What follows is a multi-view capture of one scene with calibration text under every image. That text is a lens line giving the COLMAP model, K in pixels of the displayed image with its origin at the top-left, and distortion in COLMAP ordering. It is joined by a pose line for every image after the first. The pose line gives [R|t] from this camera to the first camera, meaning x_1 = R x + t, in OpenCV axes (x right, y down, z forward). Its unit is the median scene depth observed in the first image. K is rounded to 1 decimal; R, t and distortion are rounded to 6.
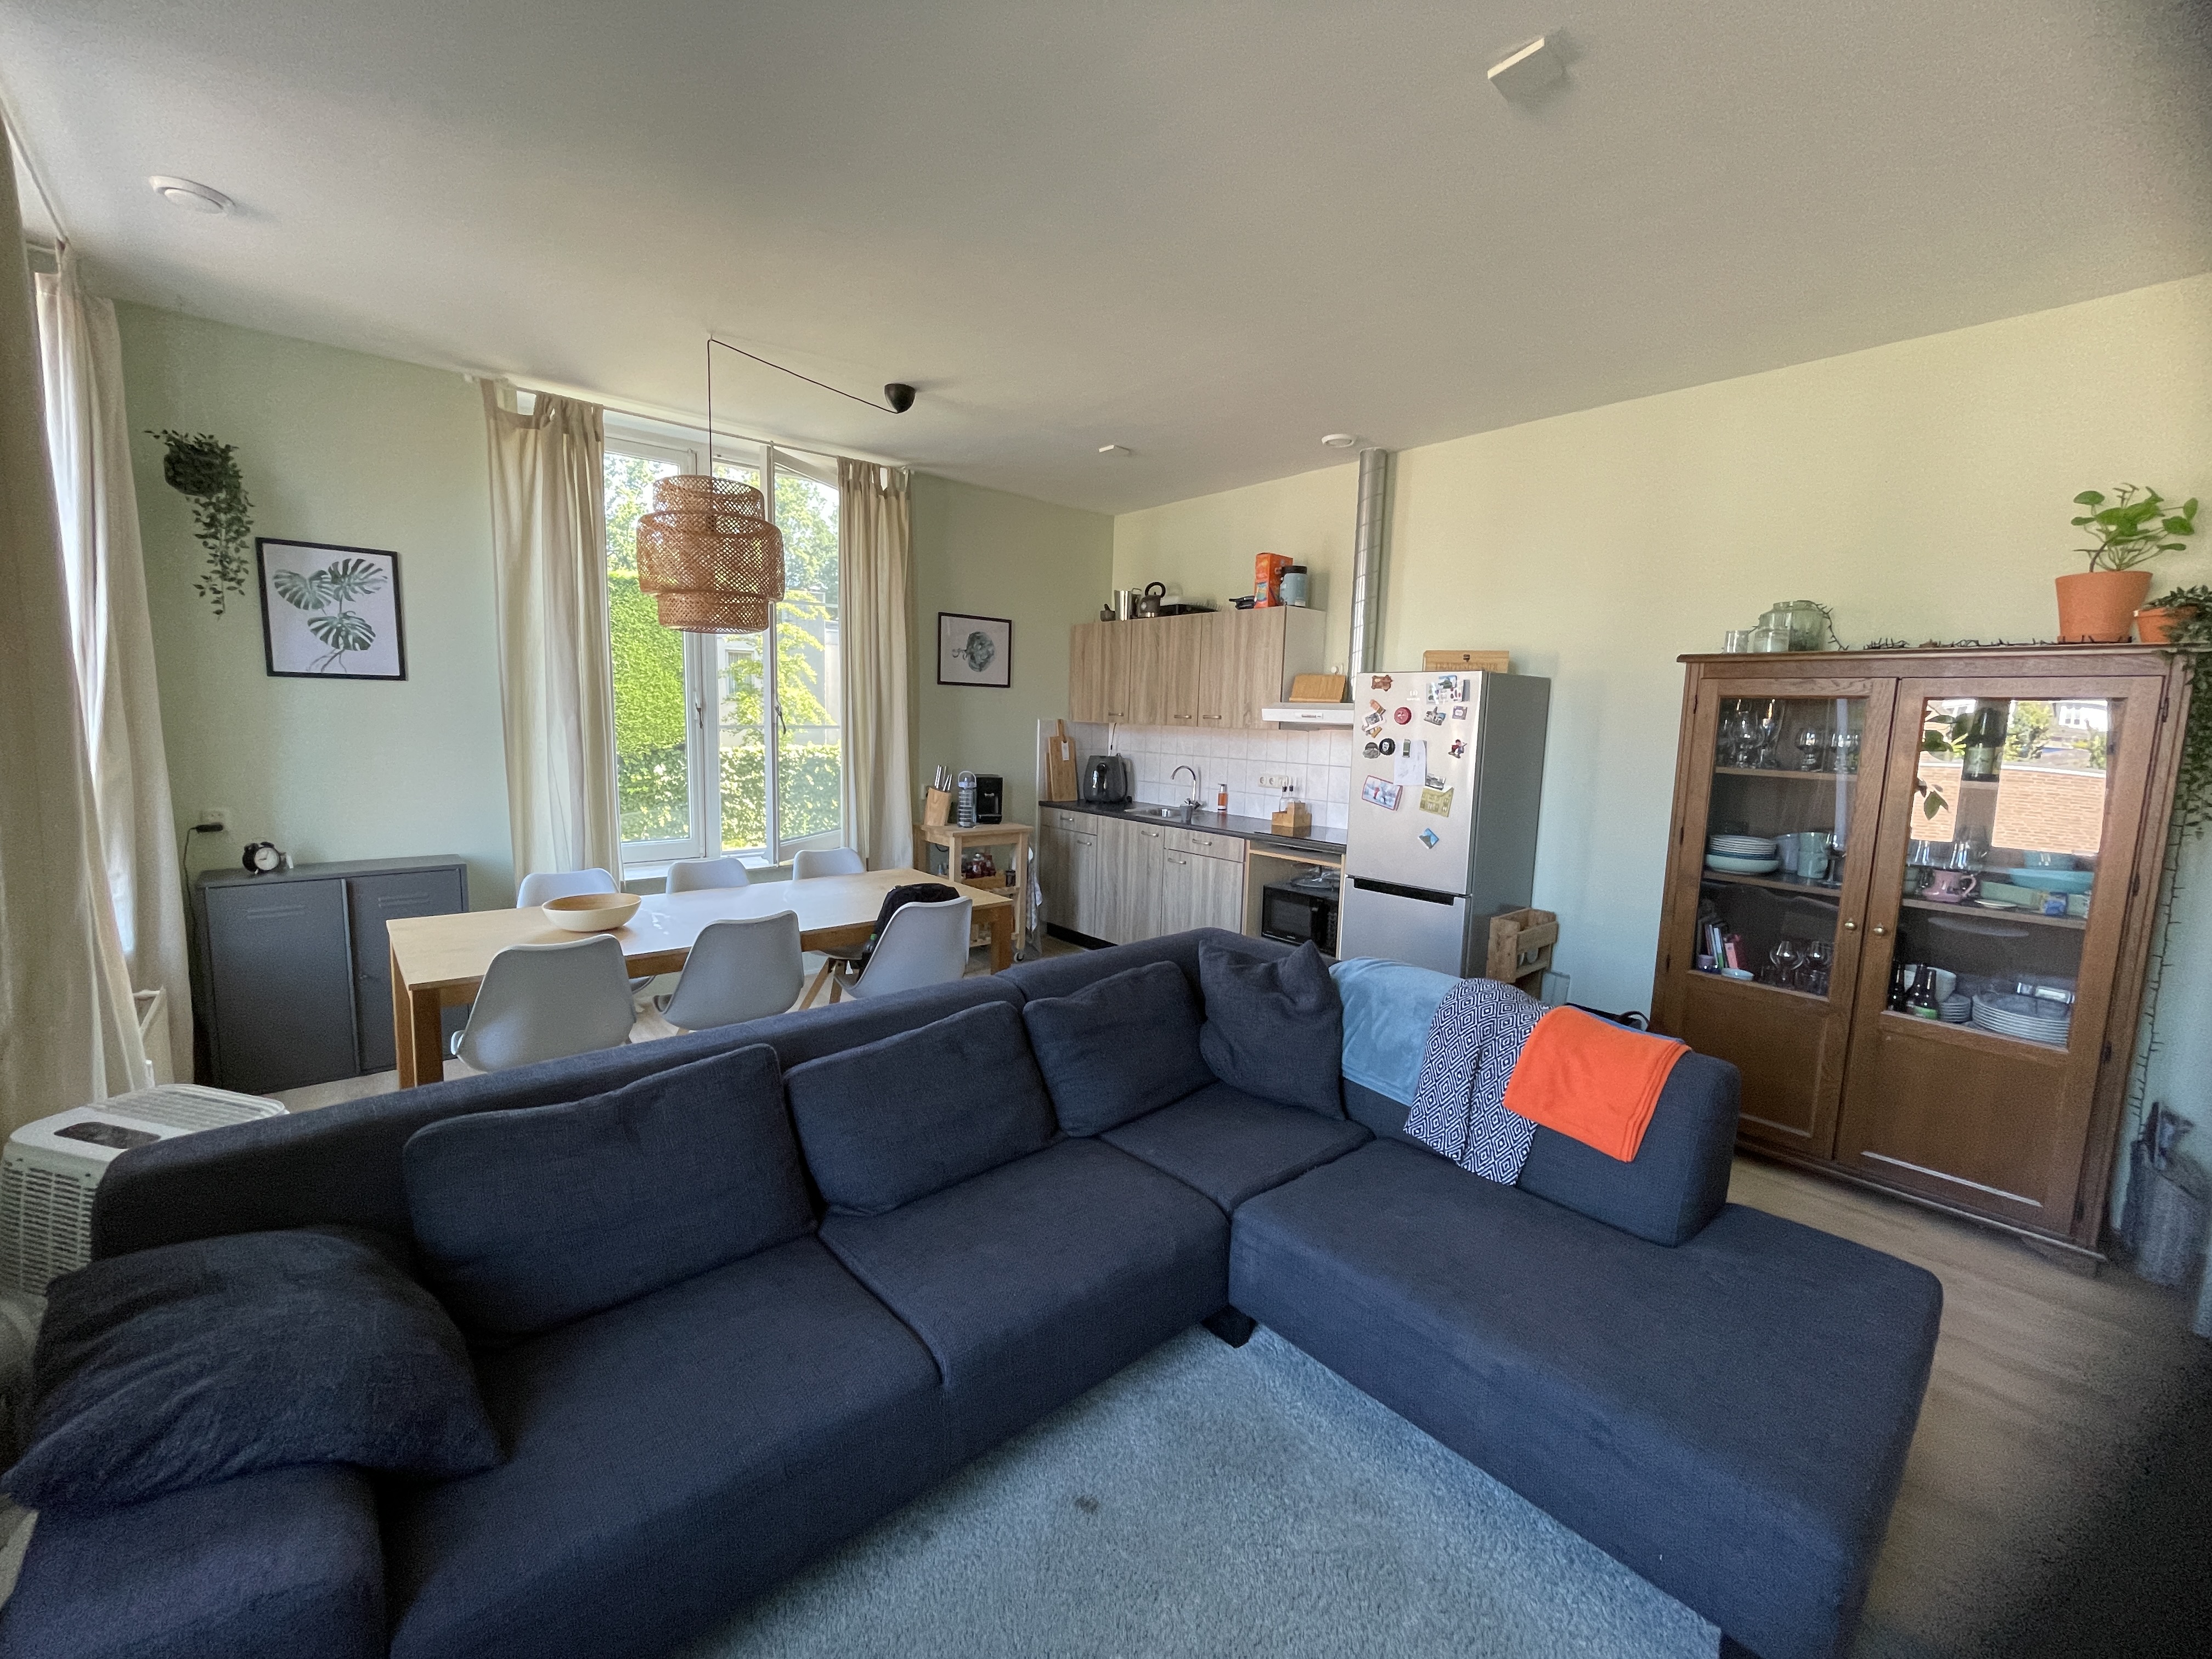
lens RADIAL K [[898.2, 0, 1113.8], [0, 898.2, 826.1], [0, 0, 1]] dist [-0.006501, 0.000092]
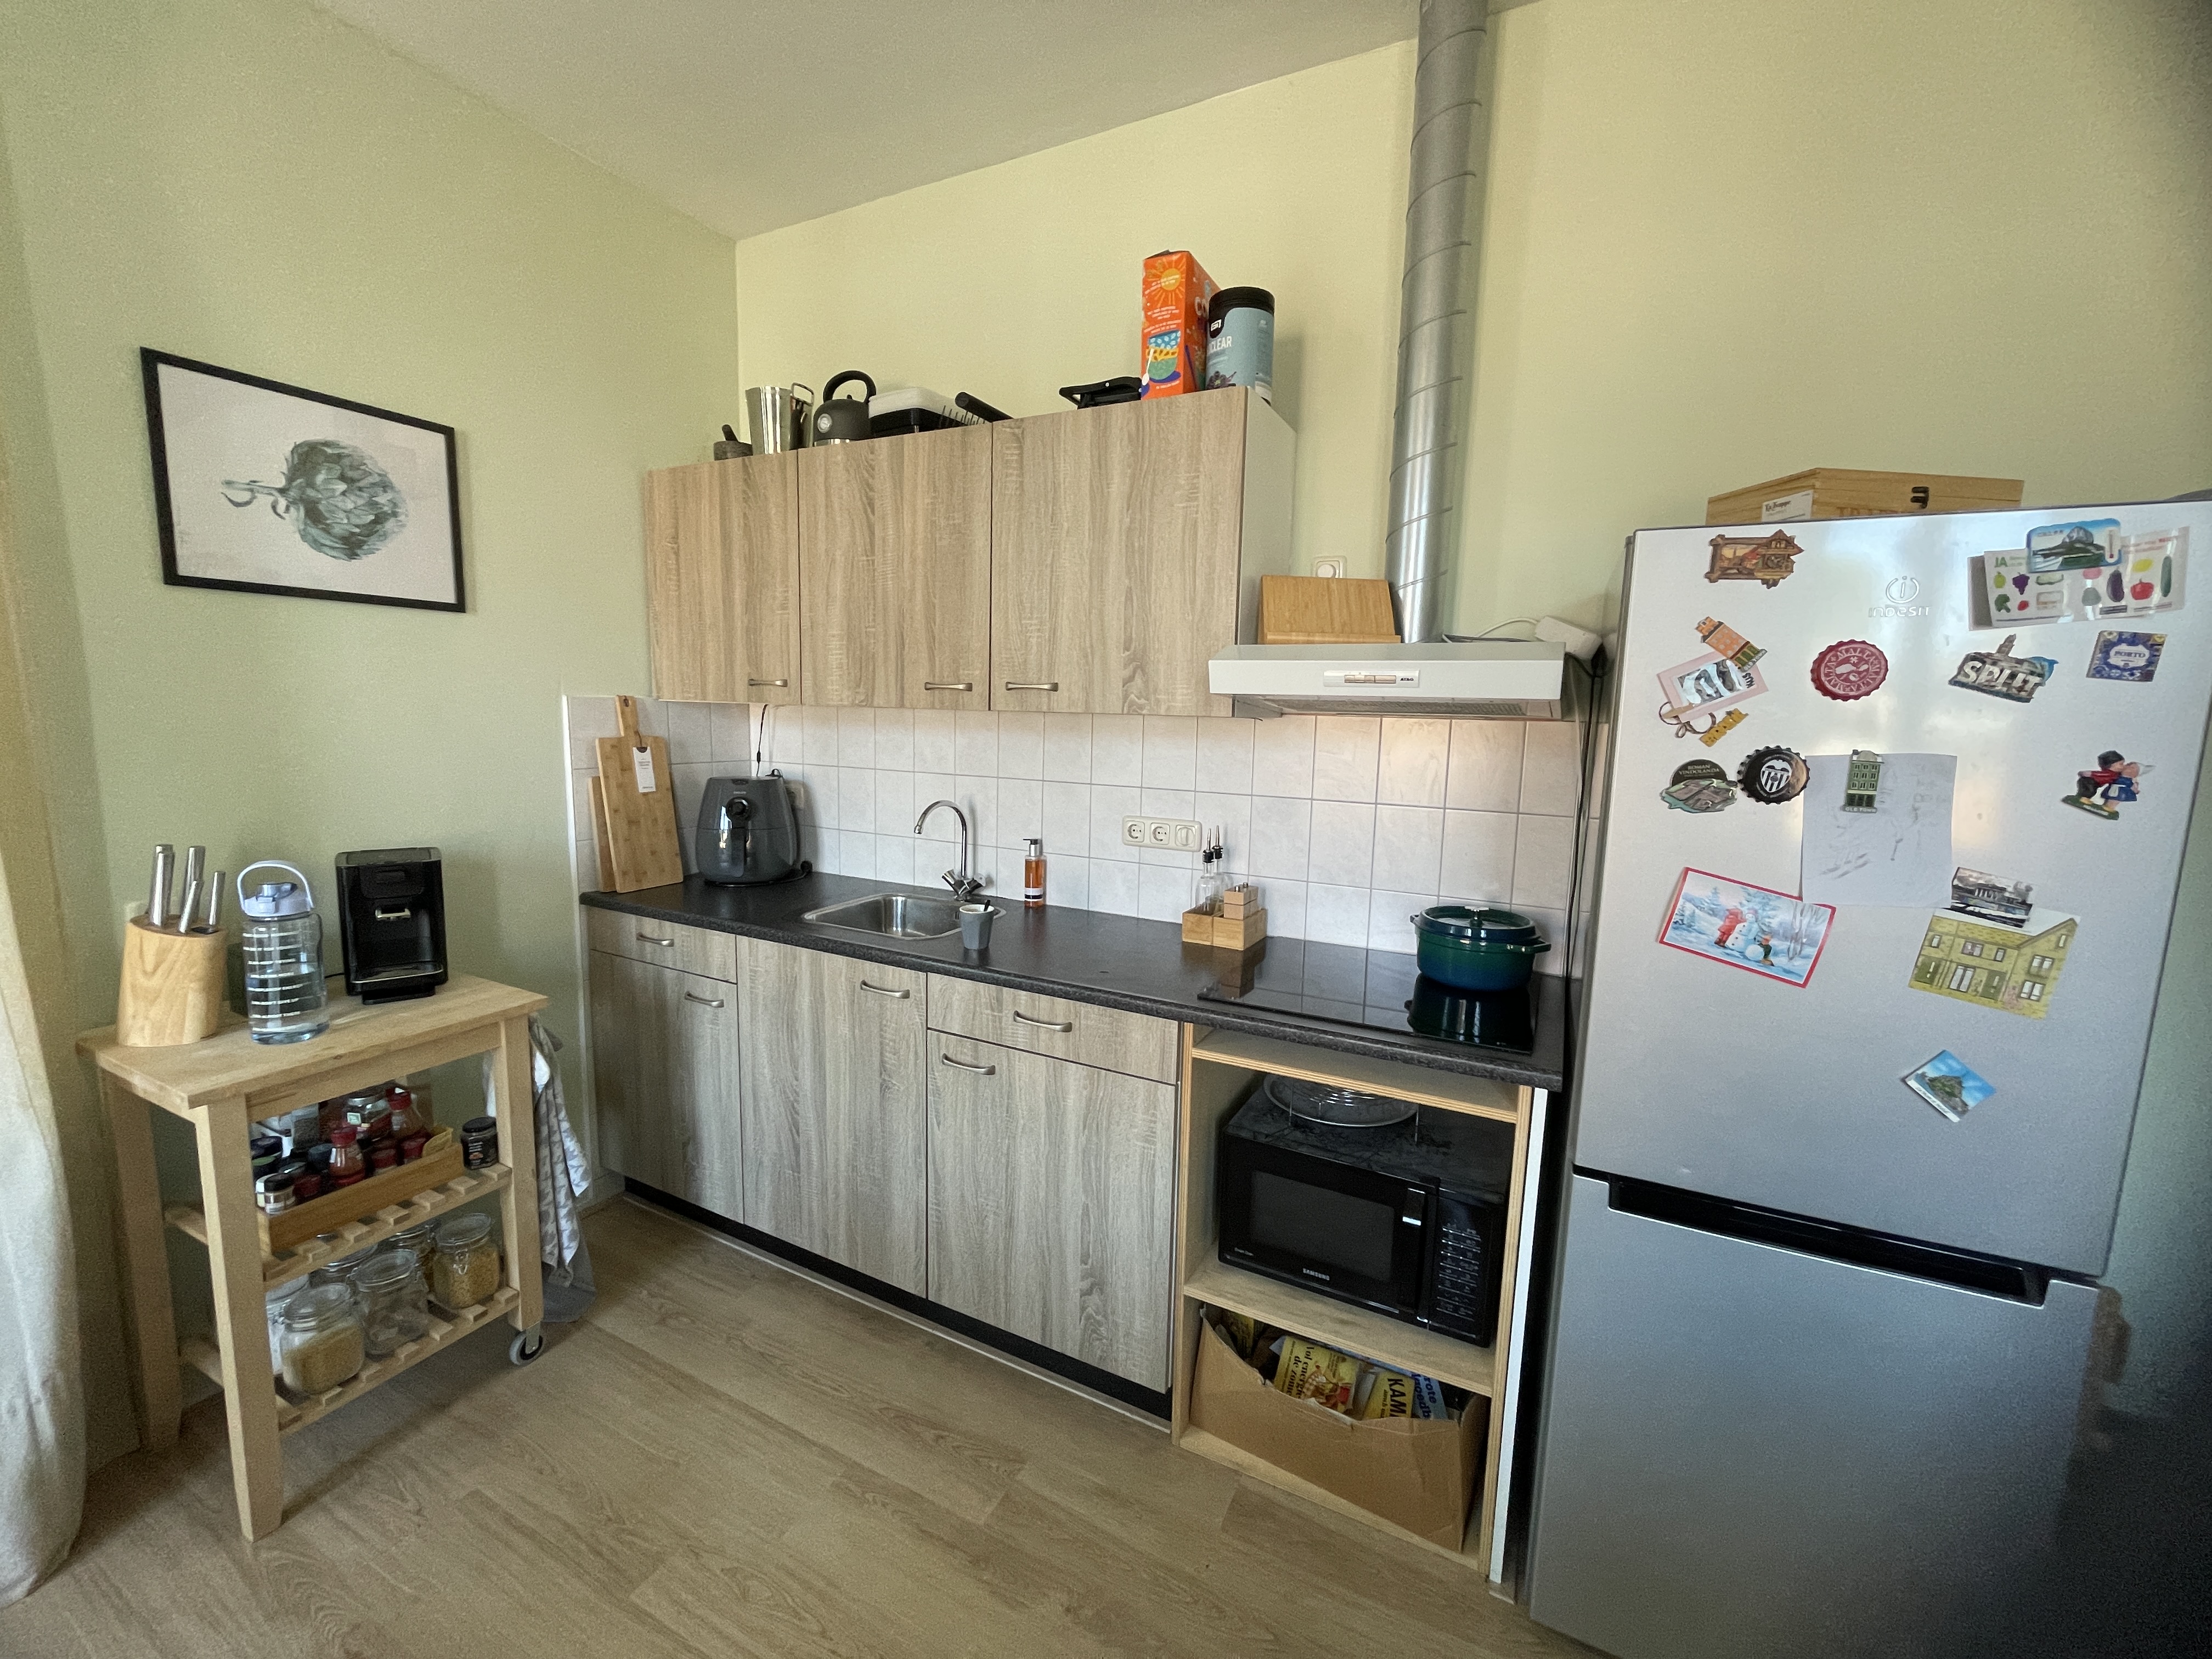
lens RADIAL K [[898.2, 0, 1107.1], [0, 898.2, 825.7], [0, 0, 1]] dist [-0.006501, 0.000092]
pose [[0.929398, -0.056541, 0.364723, -0.007140], [0.048745, 0.998344, 0.030556, -0.066403], [-0.365847, -0.010621, 0.930615, 0.583160]]
